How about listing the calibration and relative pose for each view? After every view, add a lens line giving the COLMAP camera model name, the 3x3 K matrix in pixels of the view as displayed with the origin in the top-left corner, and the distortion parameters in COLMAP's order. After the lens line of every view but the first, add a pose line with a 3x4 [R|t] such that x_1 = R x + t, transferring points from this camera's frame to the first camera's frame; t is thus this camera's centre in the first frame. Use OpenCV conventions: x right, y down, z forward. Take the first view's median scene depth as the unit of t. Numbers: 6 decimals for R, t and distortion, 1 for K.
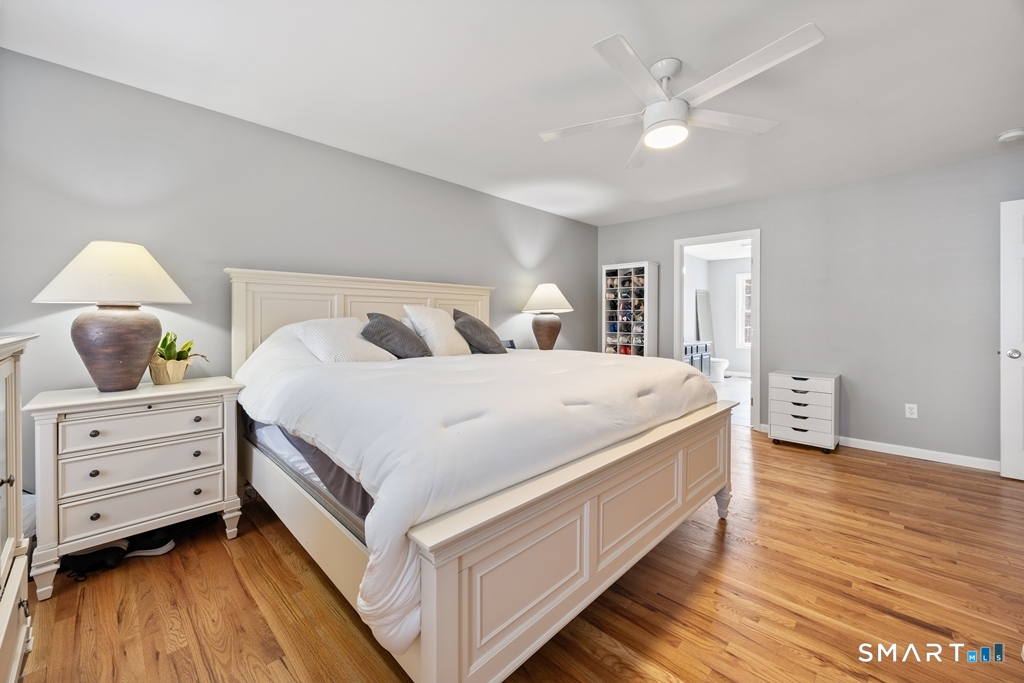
lens RADIAL K [[404.1, 0, 511.9], [0, 404.1, 321.1], [0, 0, 1]] dist [0.000104, 0.000322]
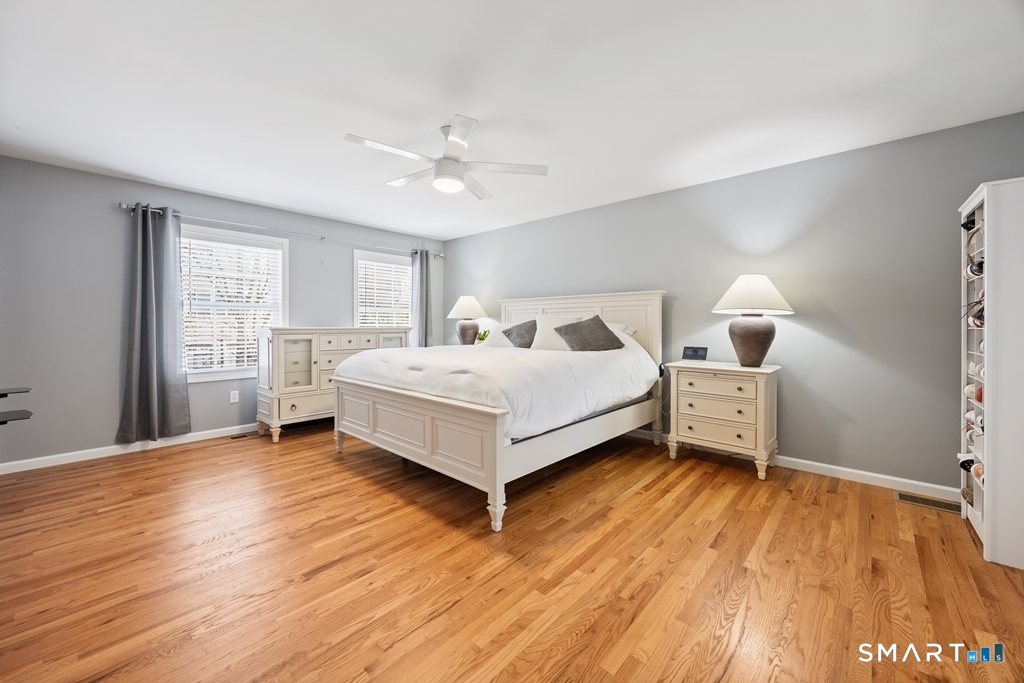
lens RADIAL K [[404.1, 0, 511.9], [0, 404.1, 321.1], [0, 0, 1]] dist [0.000104, 0.000322]
pose [[0.029174, -0.007462, -0.999547, 1.752454], [-0.002987, 0.999967, -0.007552, -0.002459], [0.999570, 0.003206, 0.029150, 1.190534]]
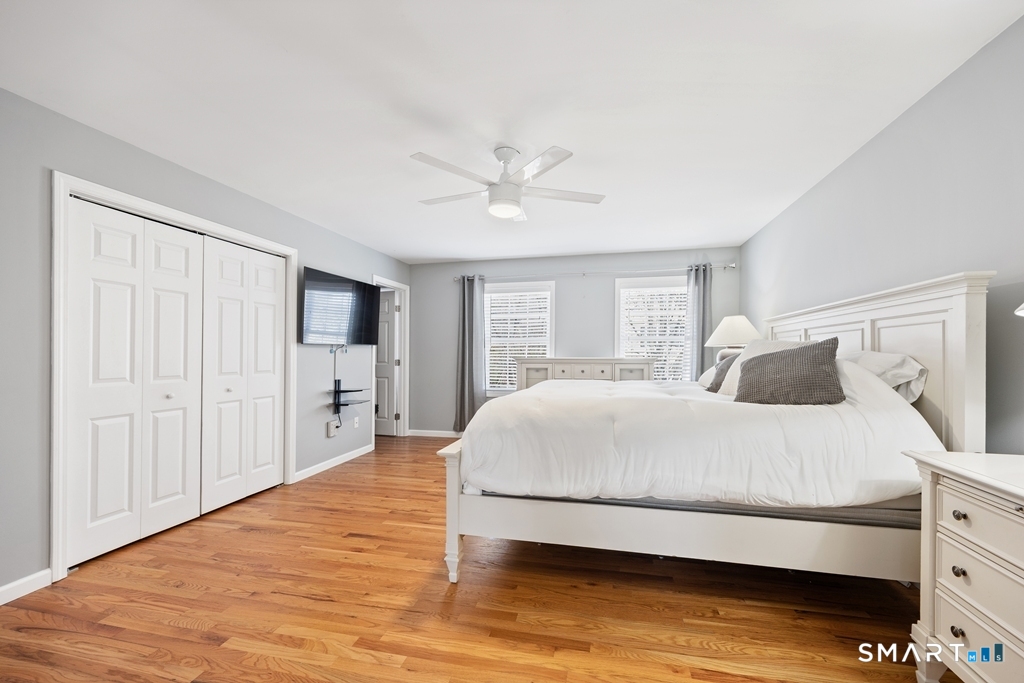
lens RADIAL K [[412.7, 0, 516.8], [0, 412.7, 351.0], [0, 0, 1]] dist [-0.000423, 0.000067]
pose [[-0.858180, -0.000005, -0.513349, 1.025742], [0.001329, 0.999997, -0.002231, -0.015831], [0.513347, -0.002597, -0.858177, 2.178298]]
